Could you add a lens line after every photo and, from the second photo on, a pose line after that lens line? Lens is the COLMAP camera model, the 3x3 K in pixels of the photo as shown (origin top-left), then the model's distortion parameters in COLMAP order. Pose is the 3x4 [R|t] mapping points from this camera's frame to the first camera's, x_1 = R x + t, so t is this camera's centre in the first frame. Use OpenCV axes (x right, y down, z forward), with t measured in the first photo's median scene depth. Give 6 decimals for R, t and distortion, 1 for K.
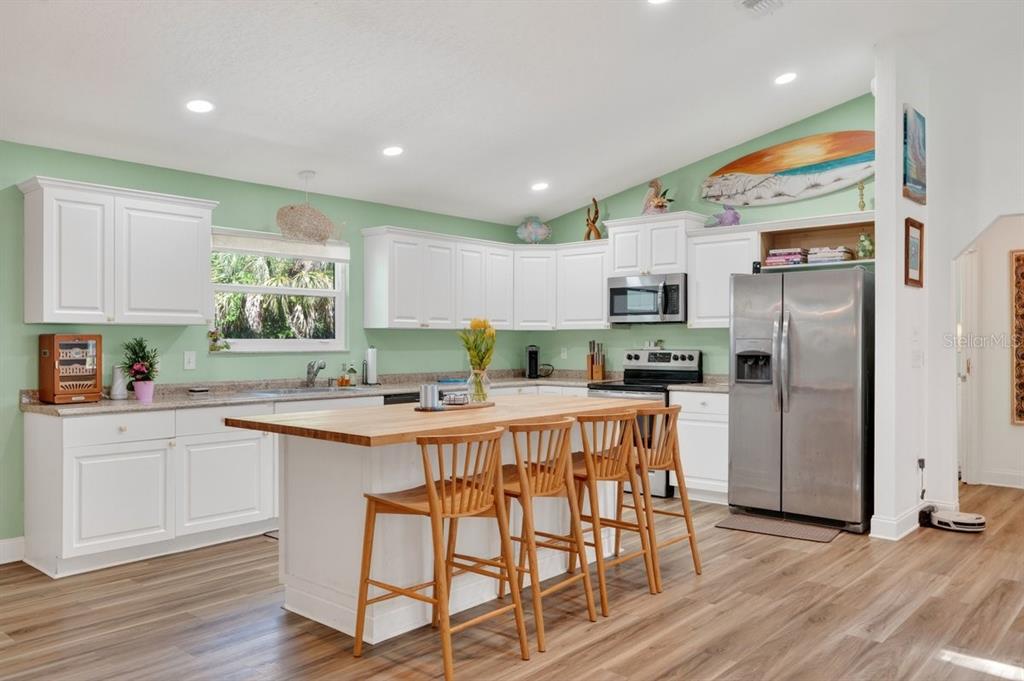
lens RADIAL K [[735.9, 0, 512.0], [0, 735.9, 340.5], [0, 0, 1]] dist [0.004204, 0.001498]
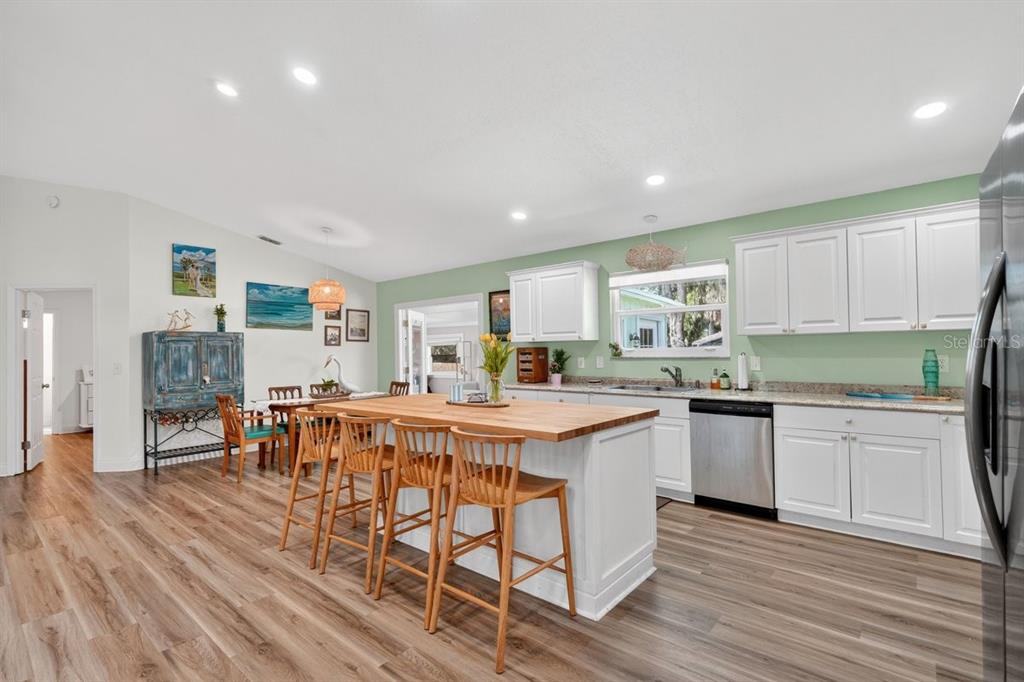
lens RADIAL K [[478.6, 0, 512.0], [0, 478.6, 341.0], [0, 0, 1]] dist [-0.003831, -0.000492]
pose [[0.036633, -0.023544, -0.999051, 0.760968], [0.012370, 0.999657, -0.023104, 0.003086], [0.999252, -0.011512, 0.036912, 1.039381]]
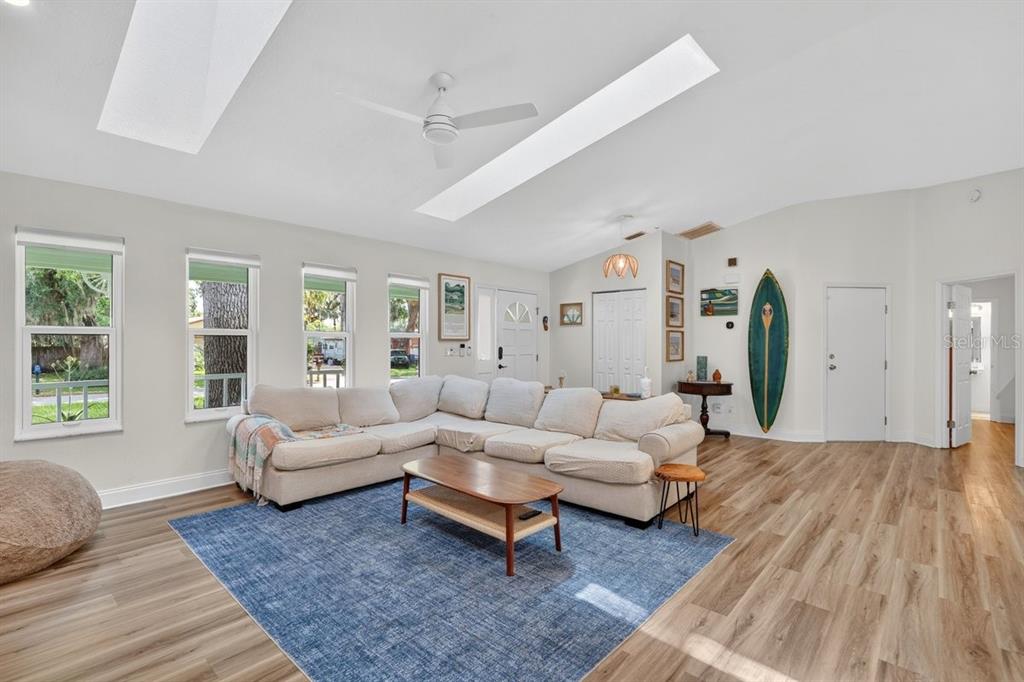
lens RADIAL K [[478.6, 0, 512.0], [0, 478.6, 341.0], [0, 0, 1]] dist [-0.003831, -0.000492]
pose [[-0.999886, -0.011507, -0.009749, 0.747559], [-0.011519, 0.999933, 0.001198, 0.003884], [0.009735, 0.001310, -0.999952, 1.175993]]
